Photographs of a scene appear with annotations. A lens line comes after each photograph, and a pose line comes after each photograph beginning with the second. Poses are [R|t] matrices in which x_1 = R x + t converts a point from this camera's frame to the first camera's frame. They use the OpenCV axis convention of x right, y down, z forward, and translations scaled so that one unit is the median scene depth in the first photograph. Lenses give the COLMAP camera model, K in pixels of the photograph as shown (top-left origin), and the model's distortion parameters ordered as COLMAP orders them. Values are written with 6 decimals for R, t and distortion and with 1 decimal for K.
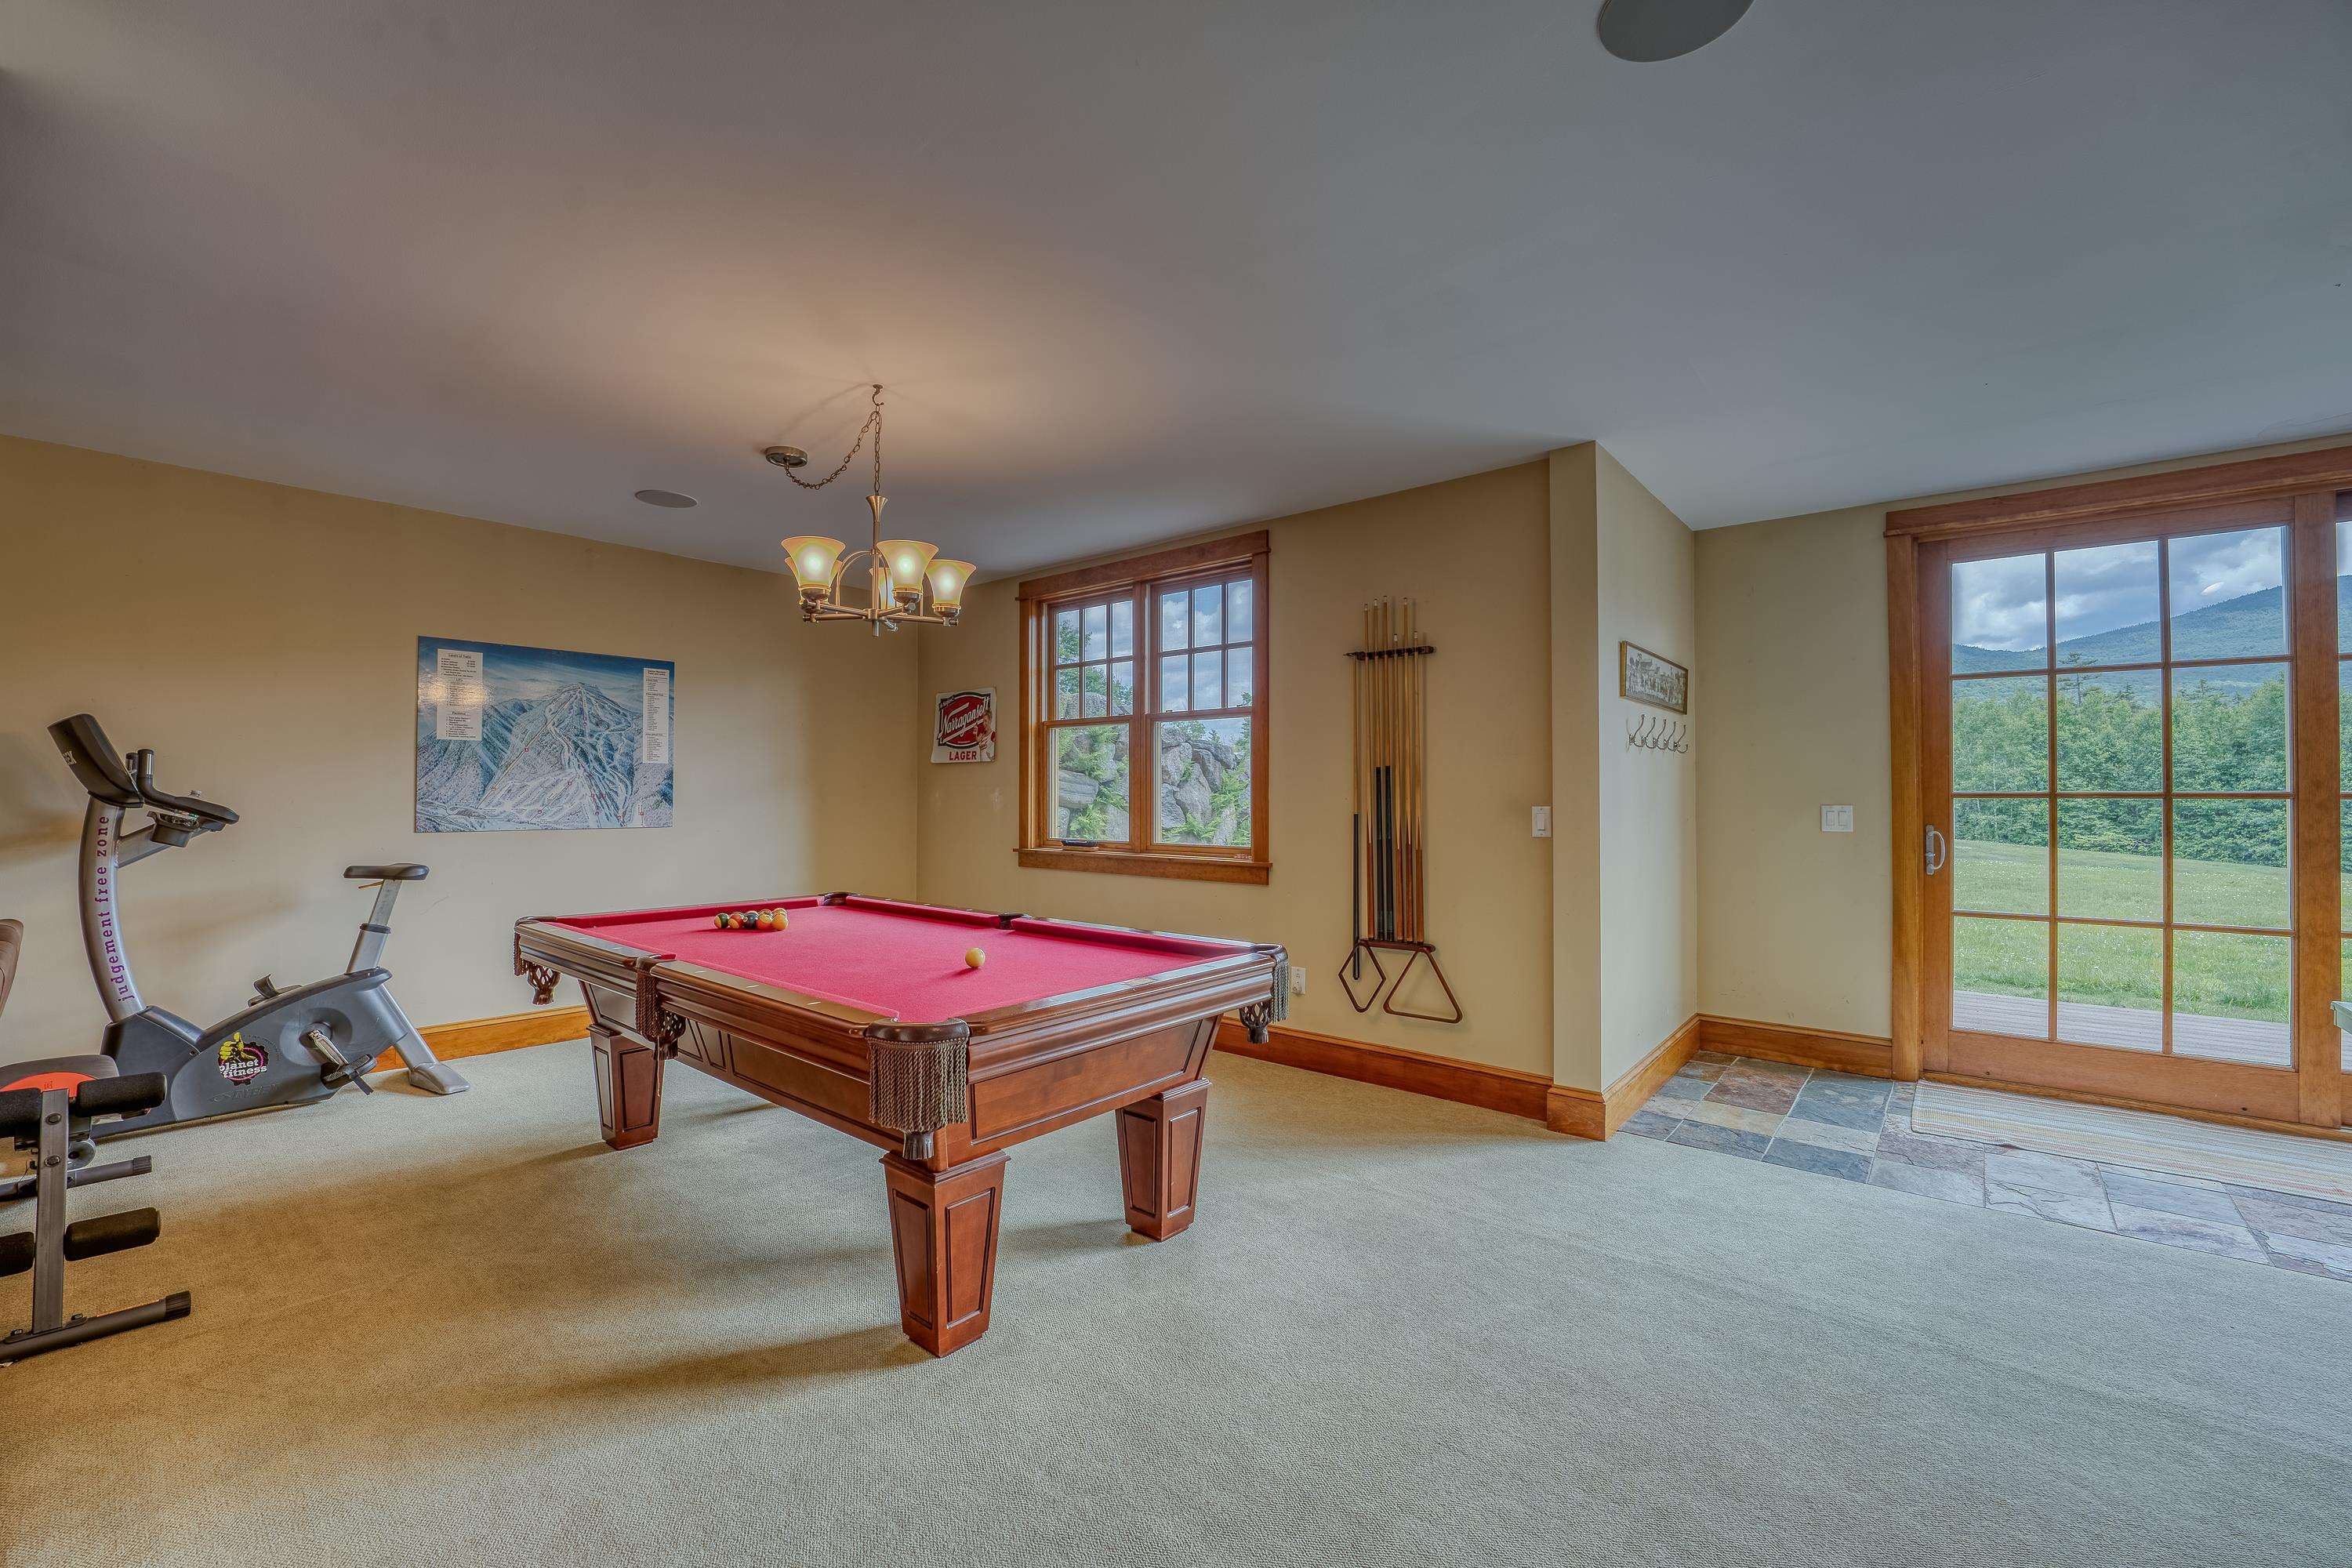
lens RADIAL K [[957.2, 0, 1171.6], [0, 957.2, 784.6], [0, 0, 1]] dist [-0.014019, 0.000436]
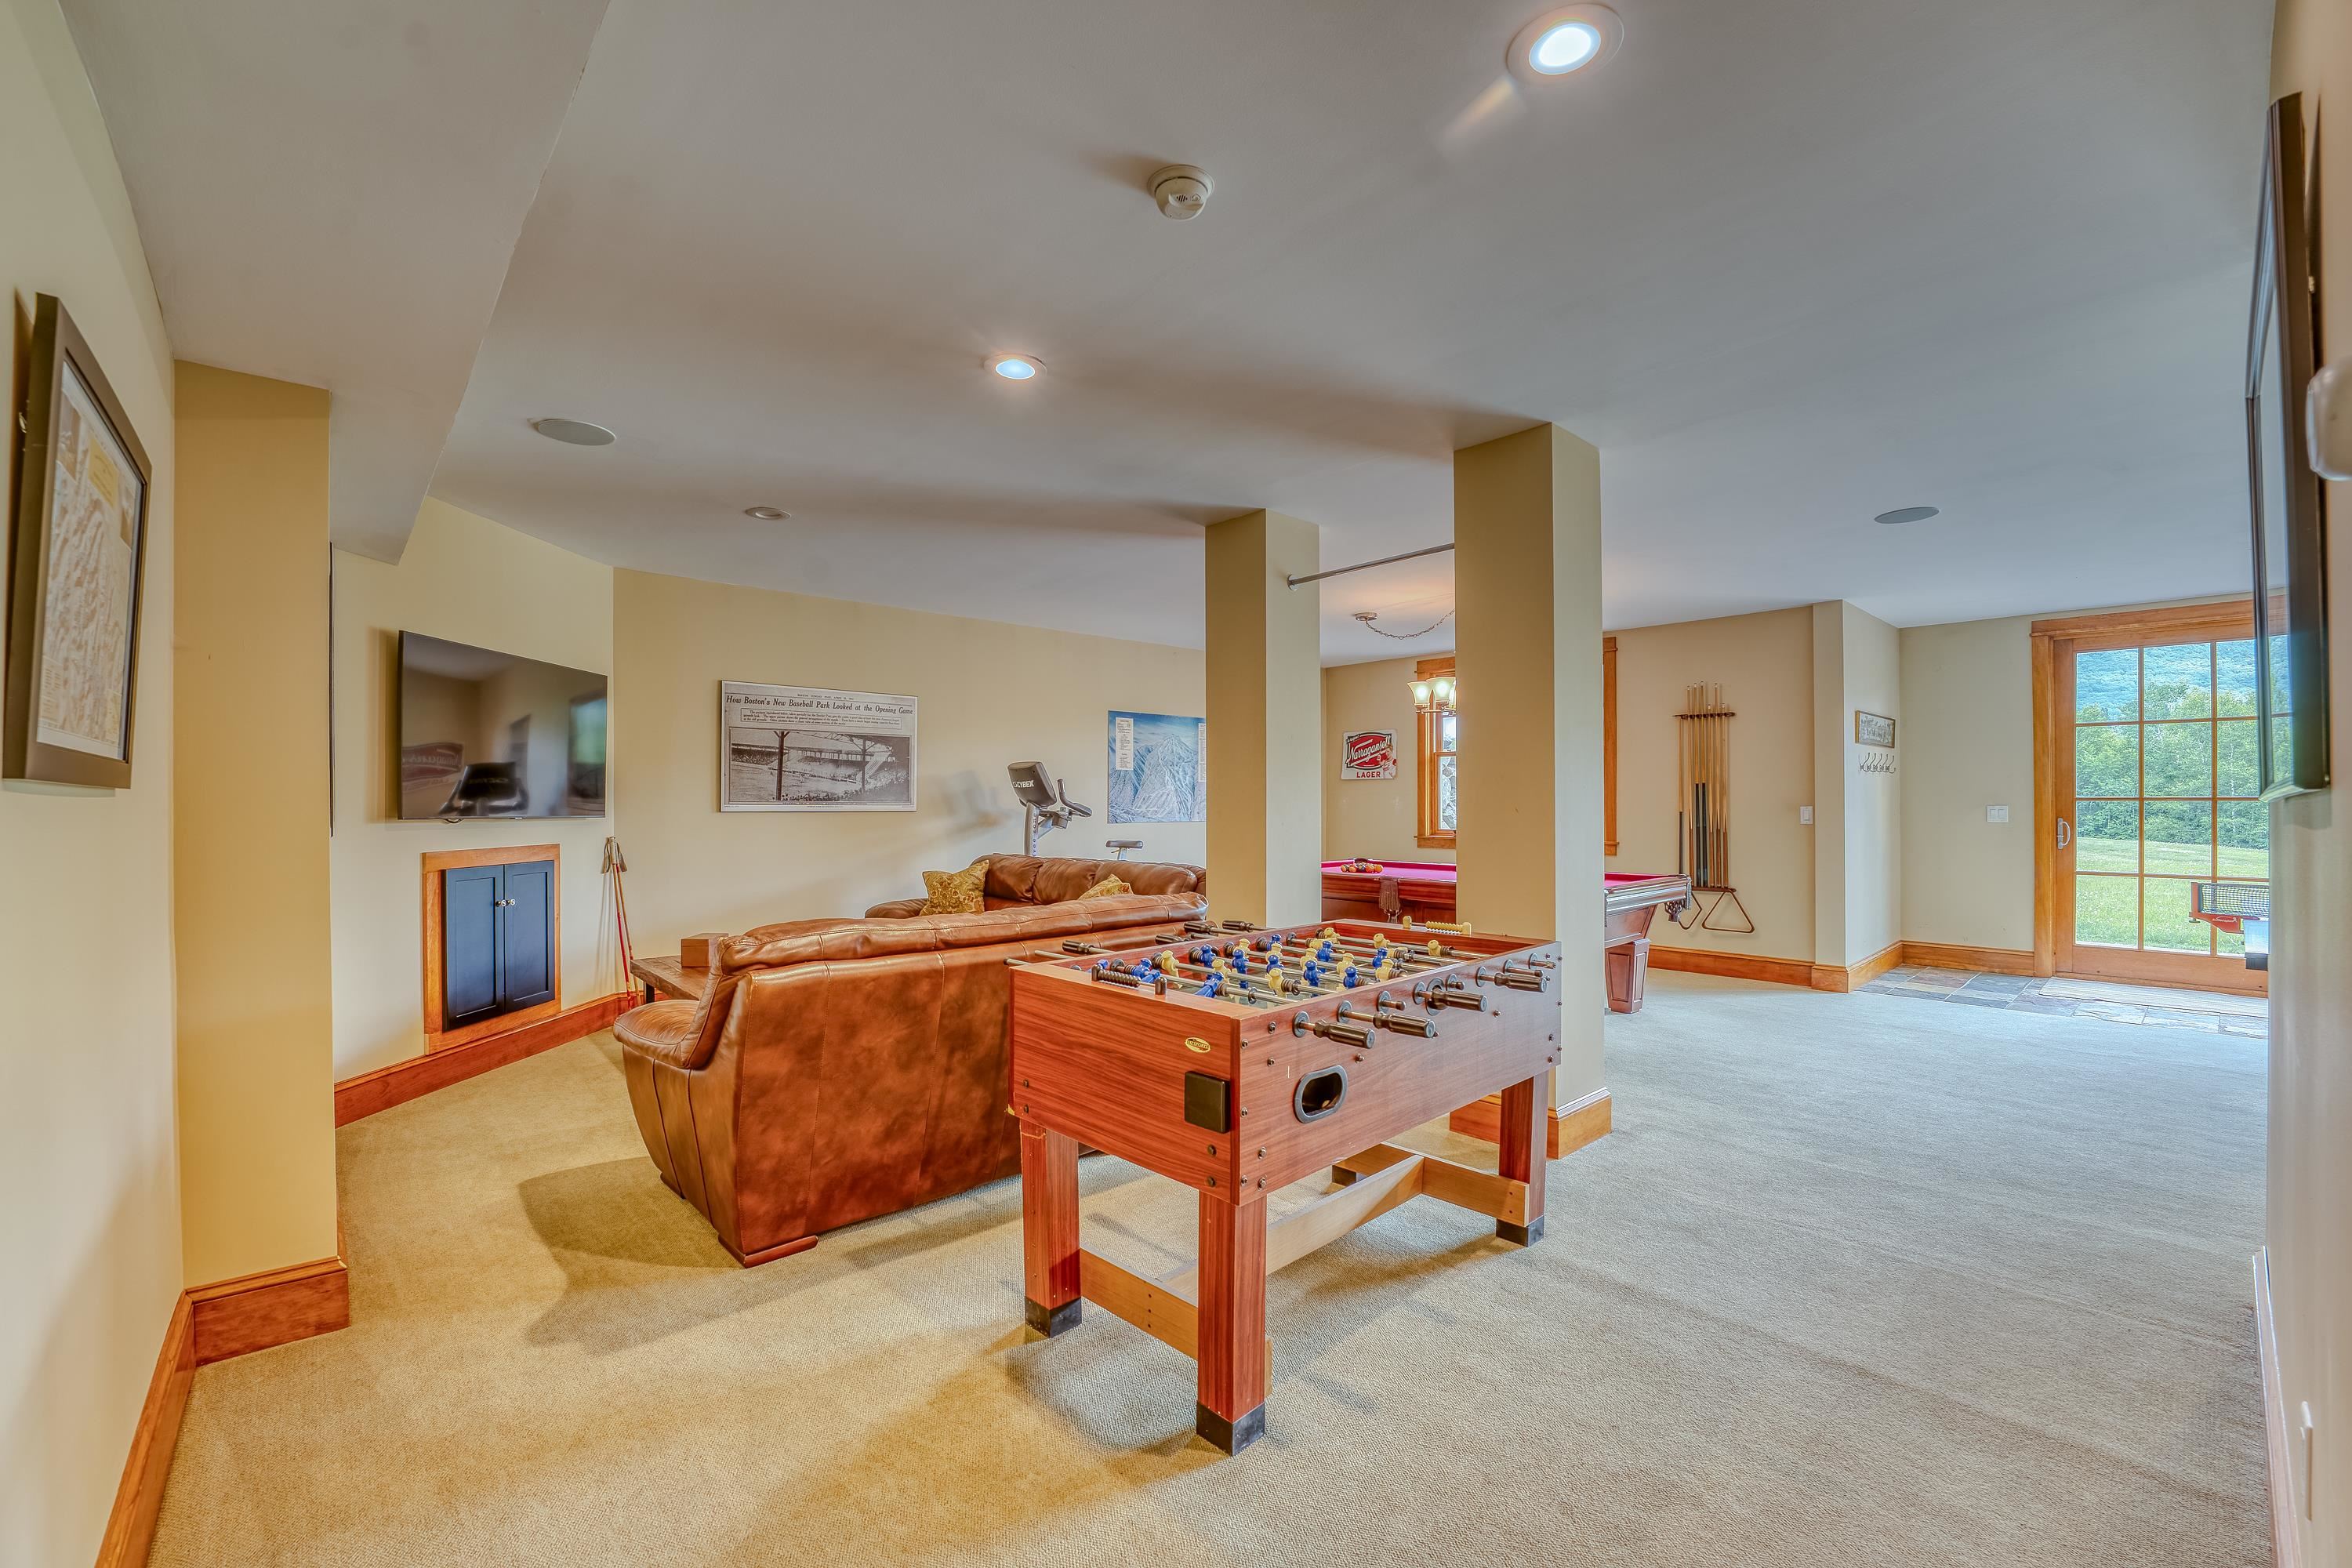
lens RADIAL K [[957.2, 0, 1181.9], [0, 957.2, 801.3], [0, 0, 1]] dist [-0.014019, 0.000436]
pose [[0.991475, -0.003091, -0.130257, -0.458038], [0.004717, 0.999915, 0.012181, -0.011860], [0.130209, -0.012692, 0.991405, -0.768890]]
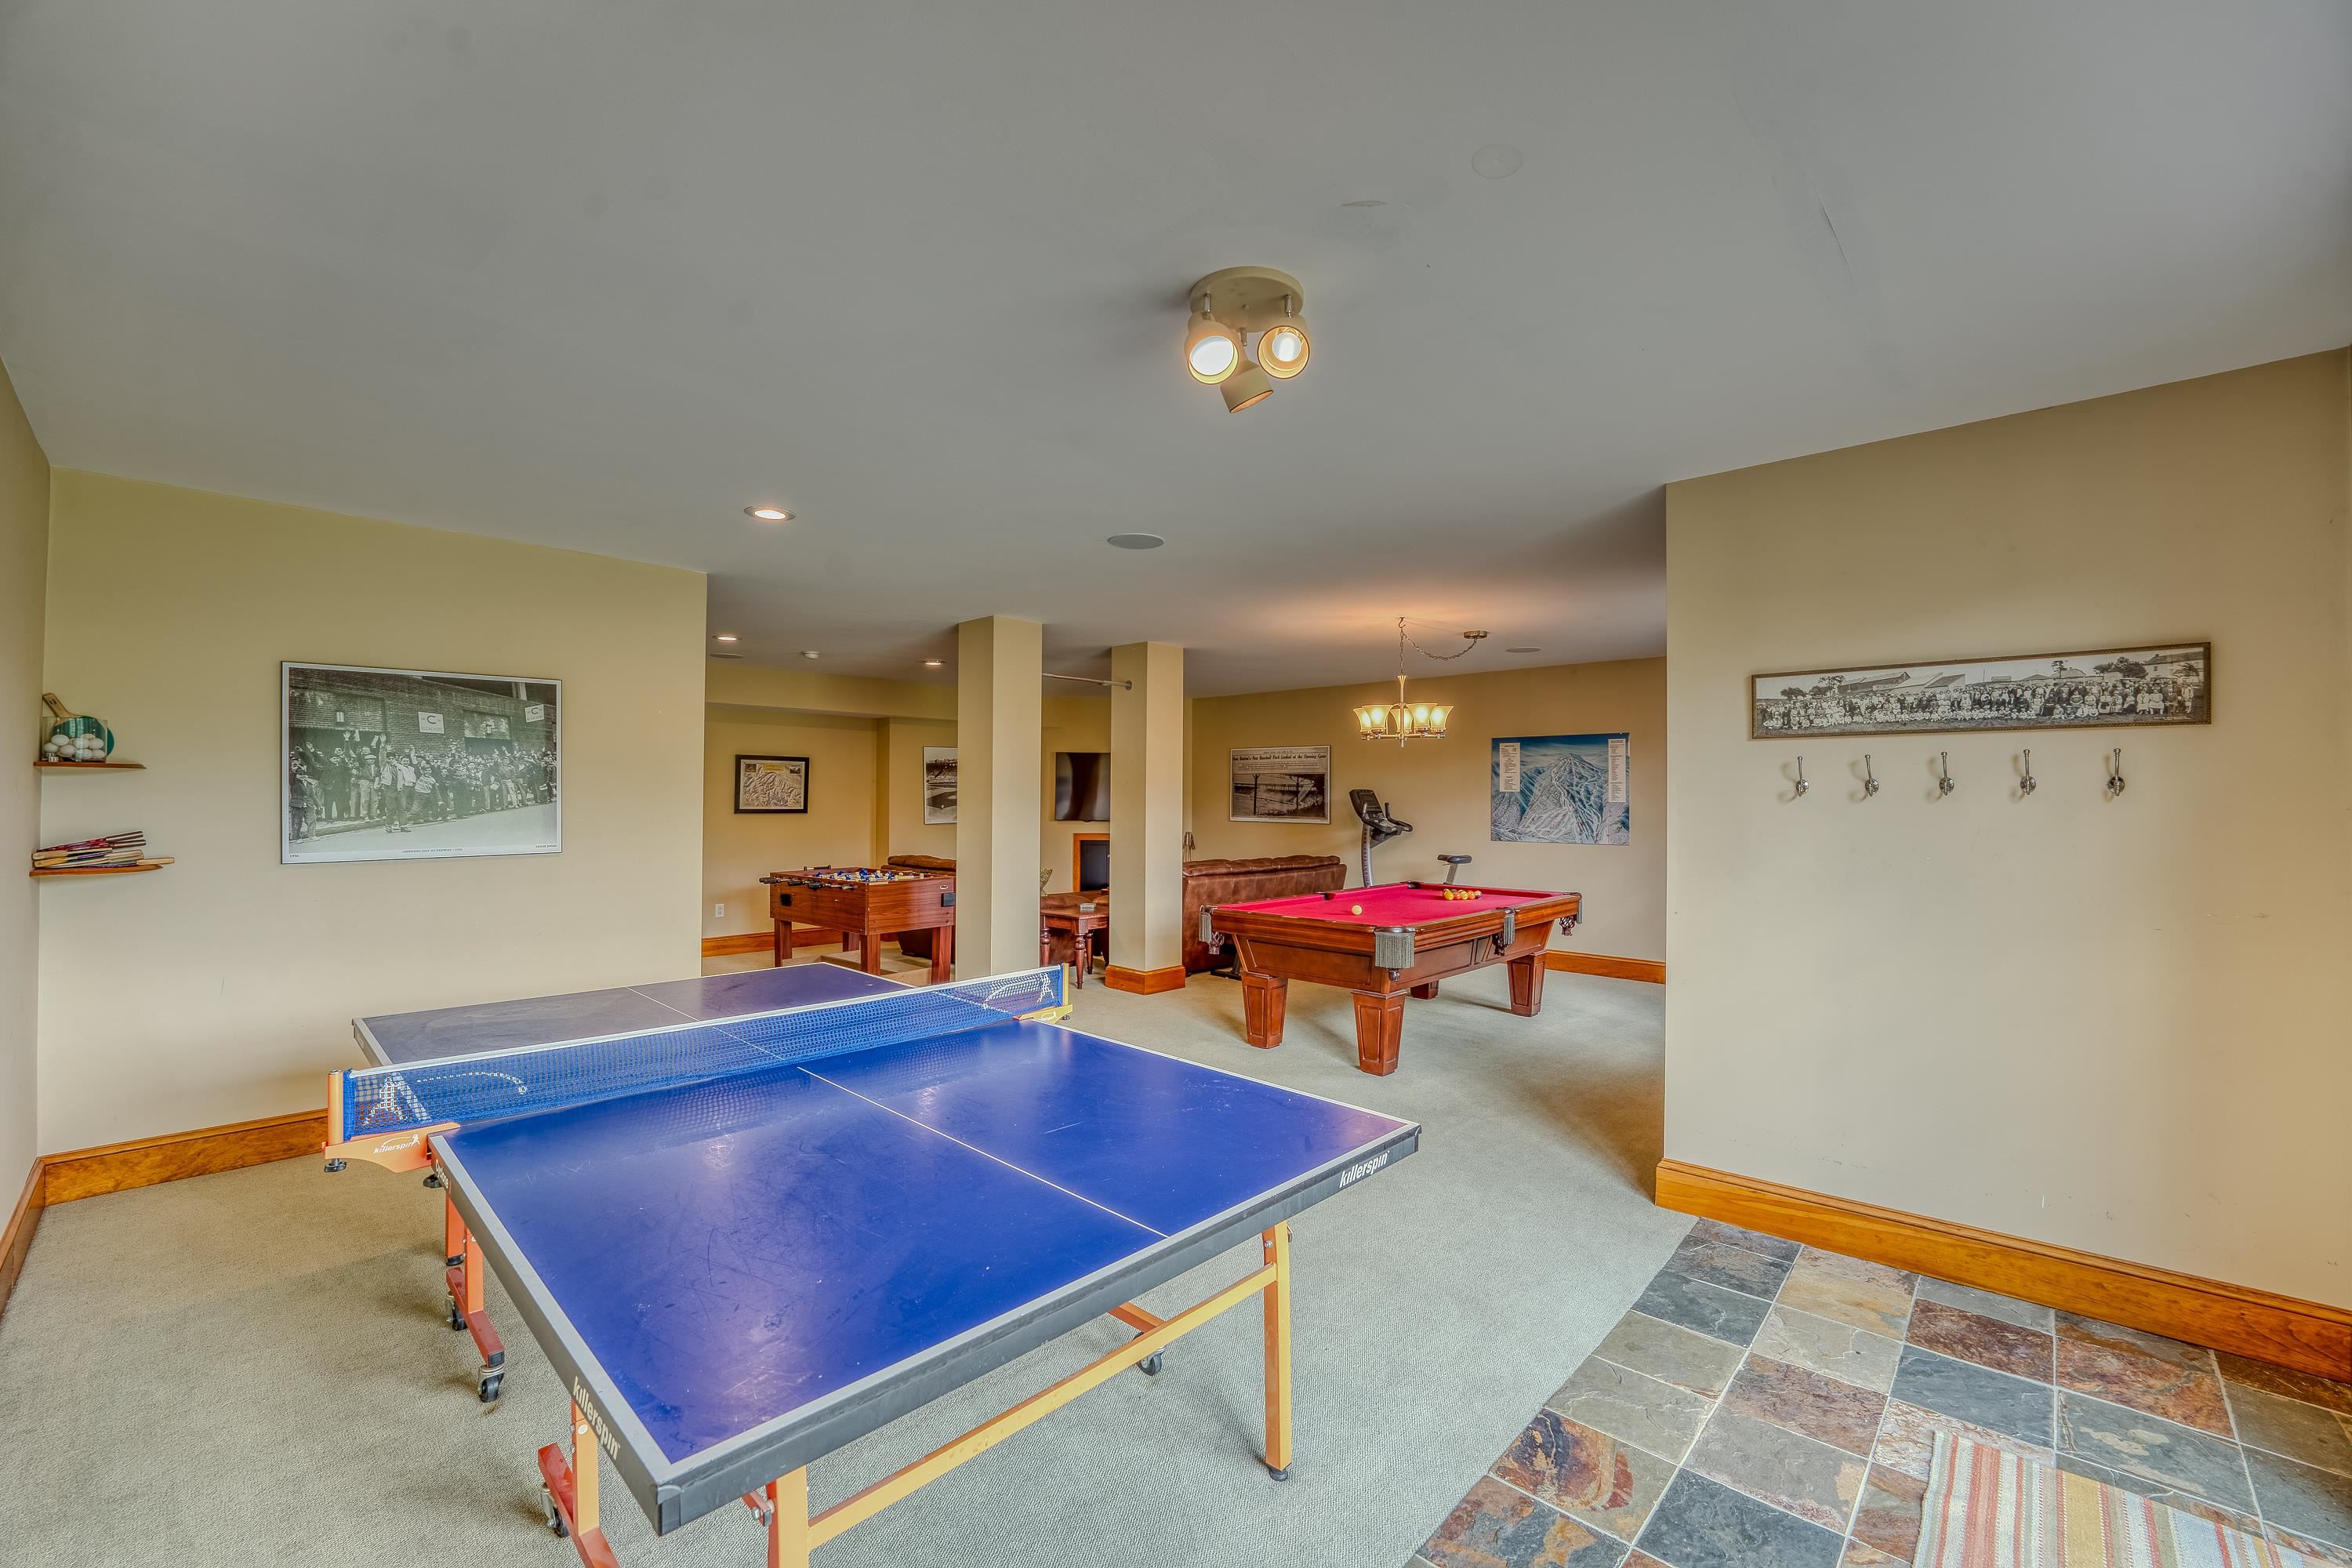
lens RADIAL K [[957.2, 0, 1175.8], [0, 957.2, 792.7], [0, 0, 1]] dist [-0.014019, 0.000436]
pose [[-0.047219, -0.006714, -0.998862, 1.243602], [0.007905, 0.999944, -0.007095, -0.040108], [0.998853, -0.008231, -0.047163, 0.474690]]
